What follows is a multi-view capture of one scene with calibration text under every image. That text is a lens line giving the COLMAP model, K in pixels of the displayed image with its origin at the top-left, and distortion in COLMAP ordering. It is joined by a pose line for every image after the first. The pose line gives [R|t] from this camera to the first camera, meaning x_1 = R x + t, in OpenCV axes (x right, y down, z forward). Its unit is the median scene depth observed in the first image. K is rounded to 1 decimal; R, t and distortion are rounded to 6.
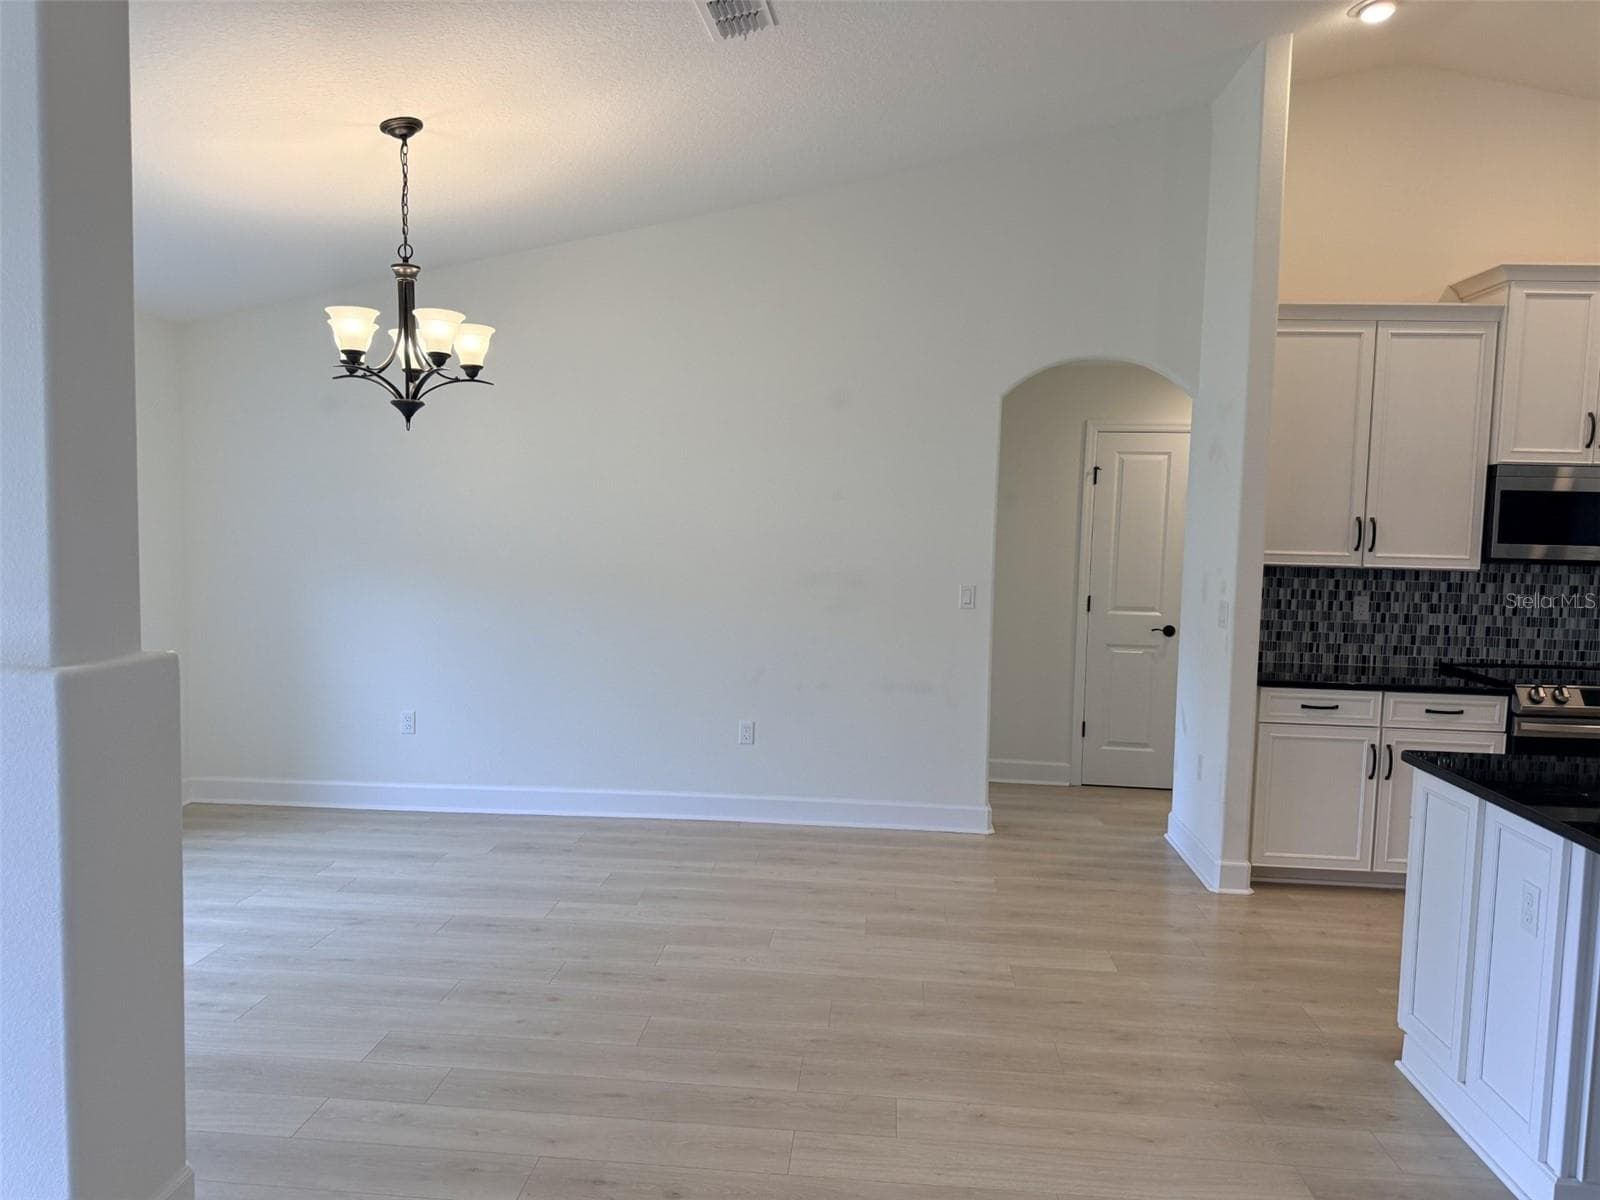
lens RADIAL K [[1127.1, 0, 799.3], [0, 1127.1, 608.6], [0, 0, 1]] dist [0.039696, -0.049290]
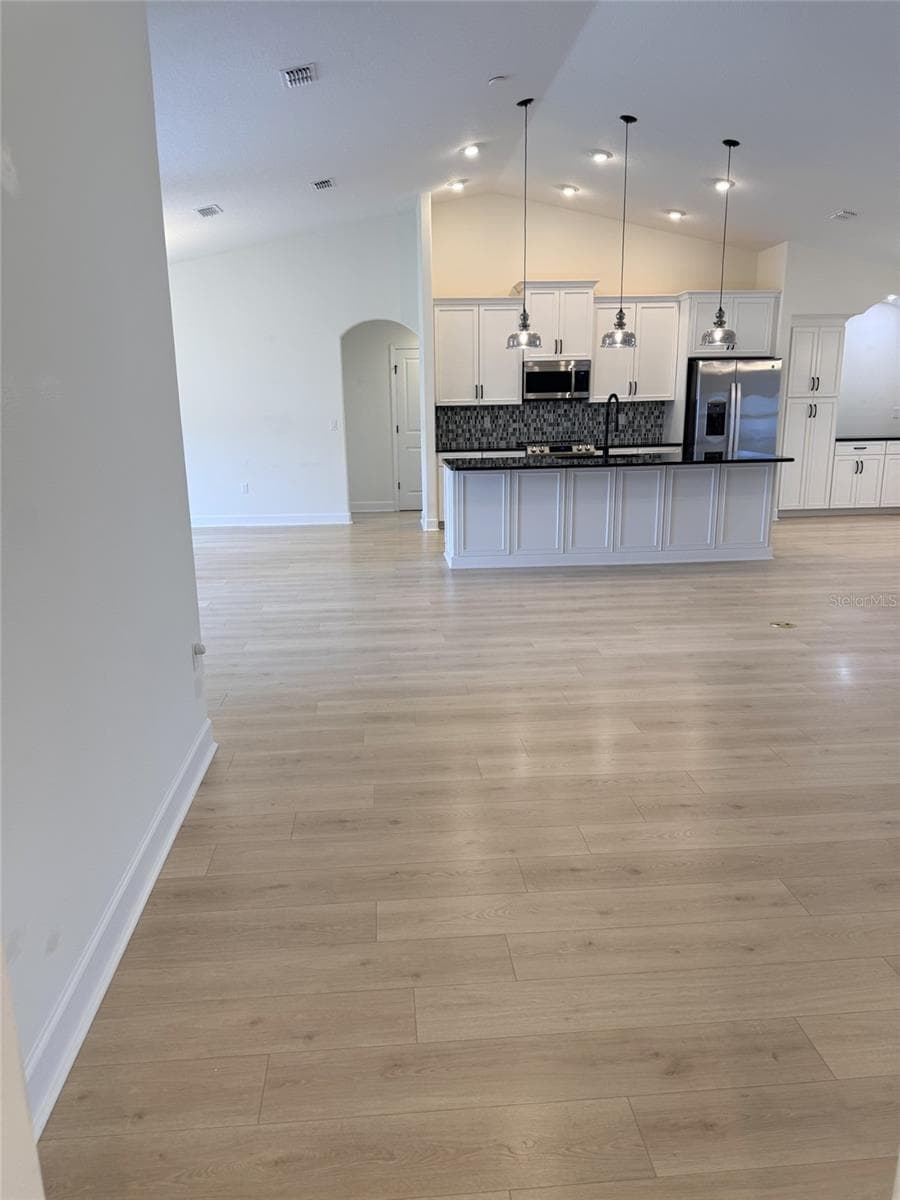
lens RADIAL K [[837.9, 0, 442.9], [0, 837.9, 603.4], [0, 0, 1]] dist [0.188669, -0.405009]
pose [[0.986156, -0.075861, 0.147446, 0.089351], [0.051832, 0.985679, 0.160467, 0.091151], [-0.157508, -0.150603, 0.975966, -0.895519]]
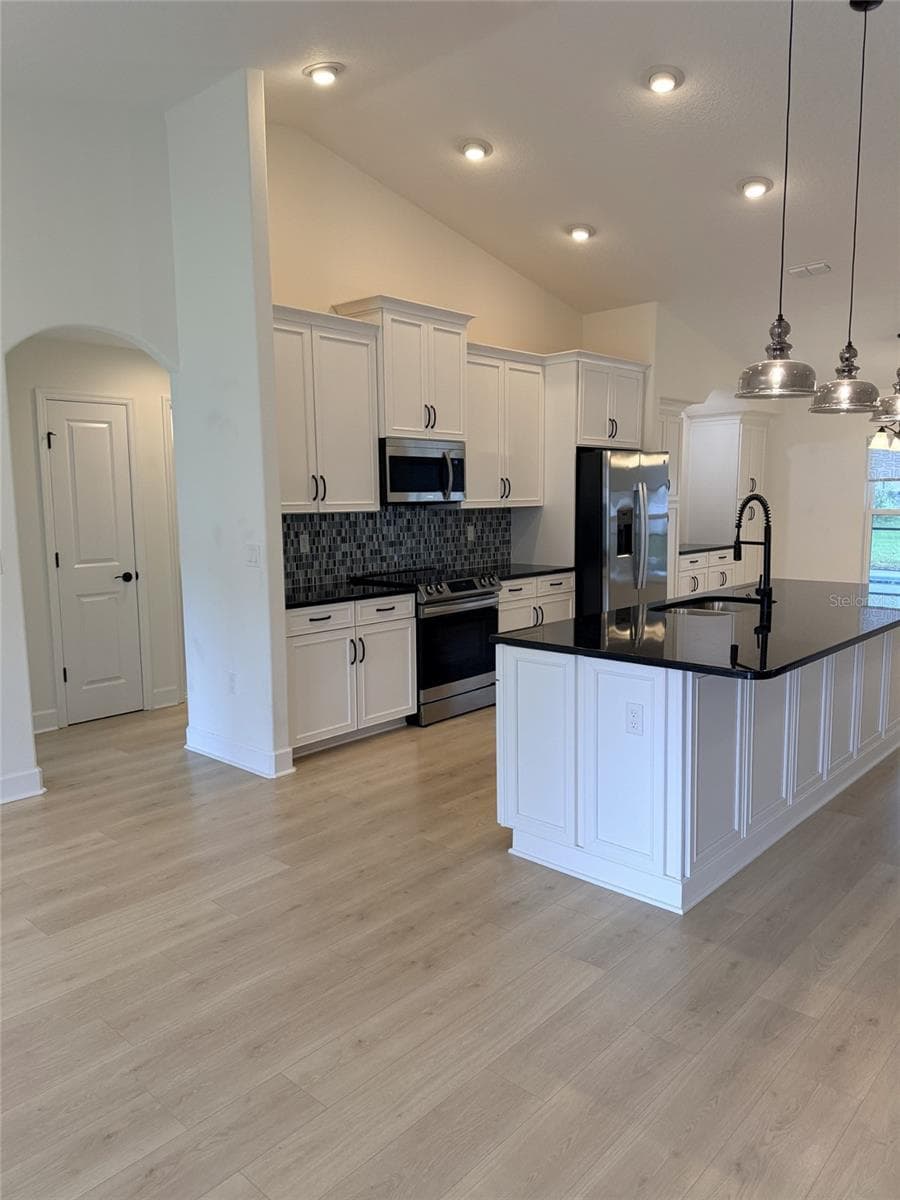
lens RADIAL K [[838.2, 0, 455.5], [0, 838.2, 600.8], [0, 0, 1]] dist [0.161630, -0.284388]
pose [[0.606277, -0.131604, 0.784288, -0.196778], [0.087322, 0.991265, 0.098832, -0.016414], [-0.790445, 0.008566, 0.612474, 0.241768]]
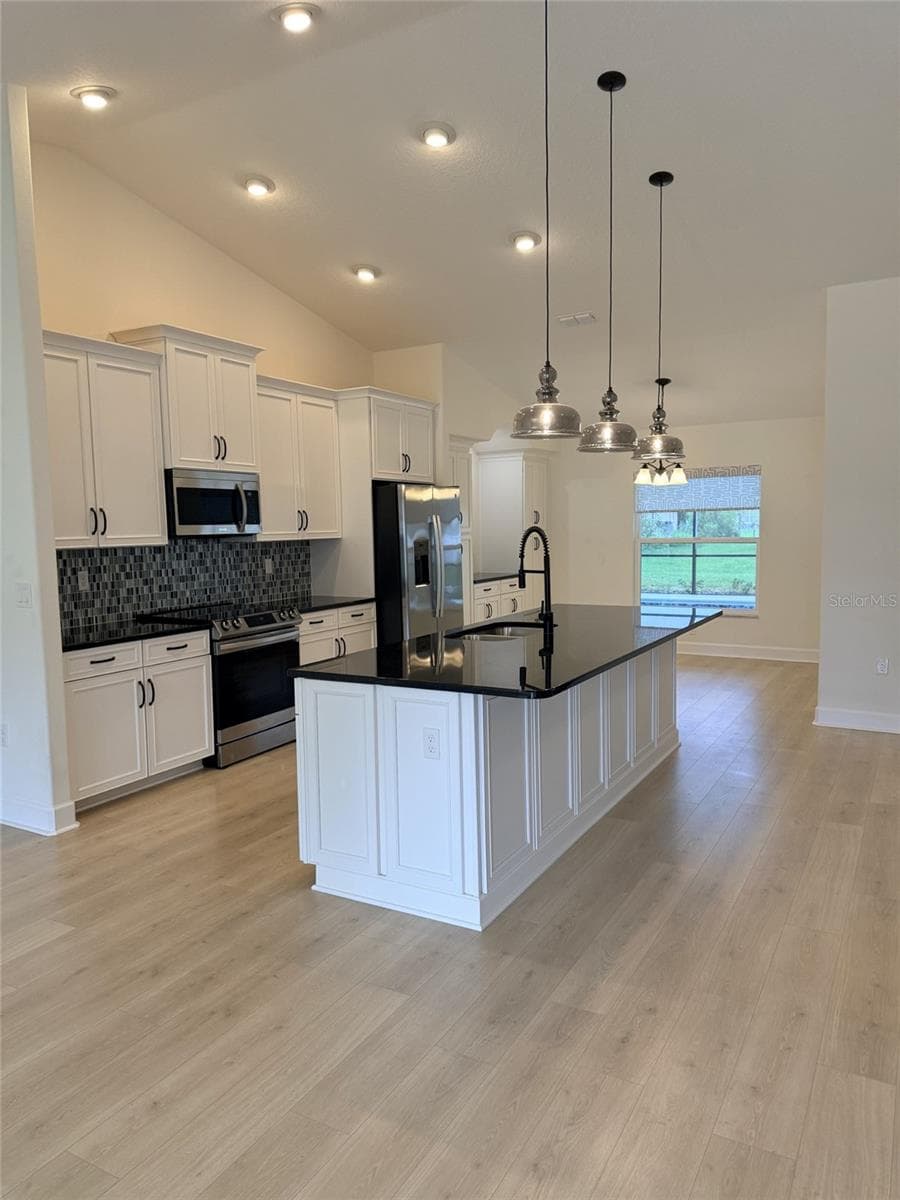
lens RADIAL K [[837.9, 0, 442.9], [0, 837.9, 603.4], [0, 0, 1]] dist [0.188669, -0.405009]
pose [[0.420121, -0.120022, 0.899496, -0.199274], [0.100236, 0.991287, 0.085454, -0.016608], [-0.901915, 0.054261, 0.428491, 0.232540]]
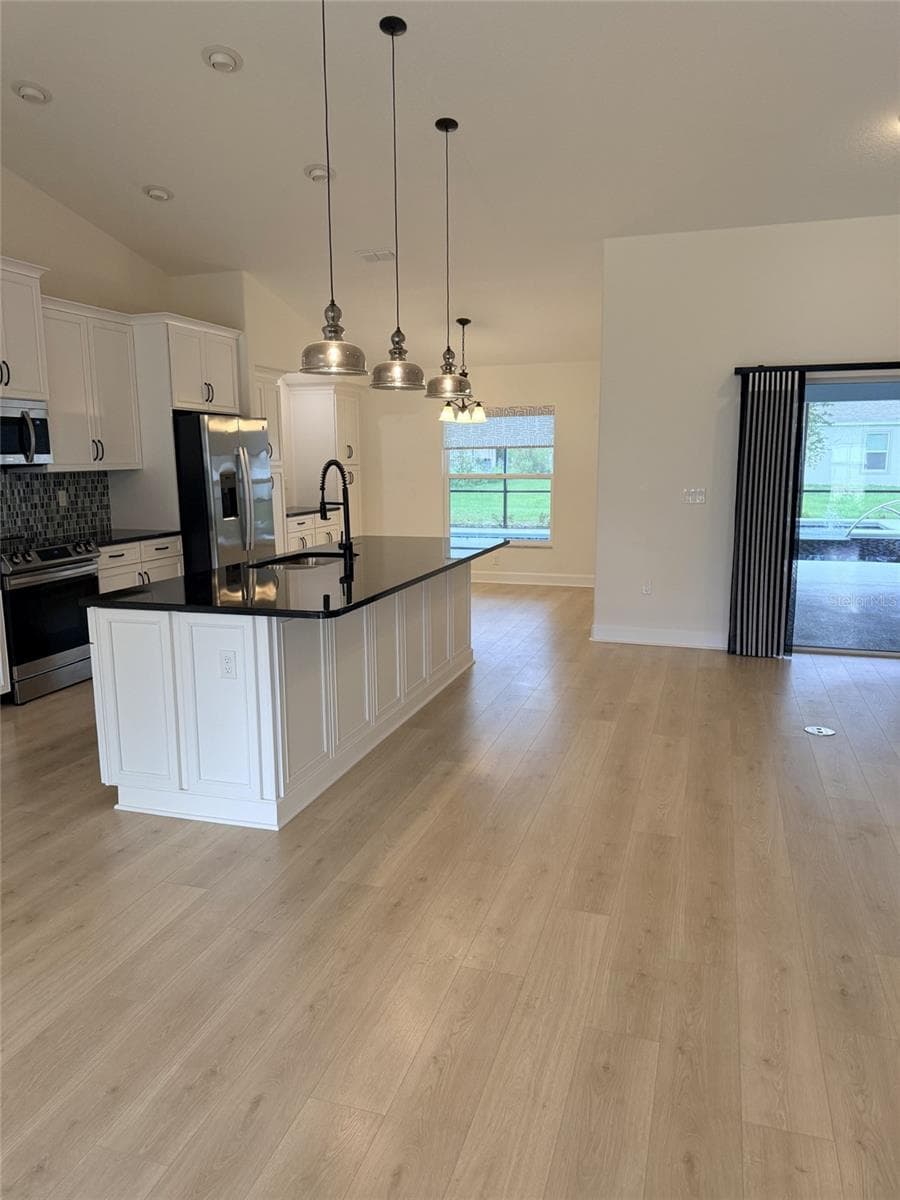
lens RADIAL K [[838.0, 0, 446.8], [0, 838.0, 604.0], [0, 0, 1]] dist [0.102728, -0.183136]
pose [[0.224248, -0.196823, 0.954449, -0.235551], [0.090110, 0.979384, 0.180794, -0.012286], [-0.970357, 0.045463, 0.237361, 0.189278]]
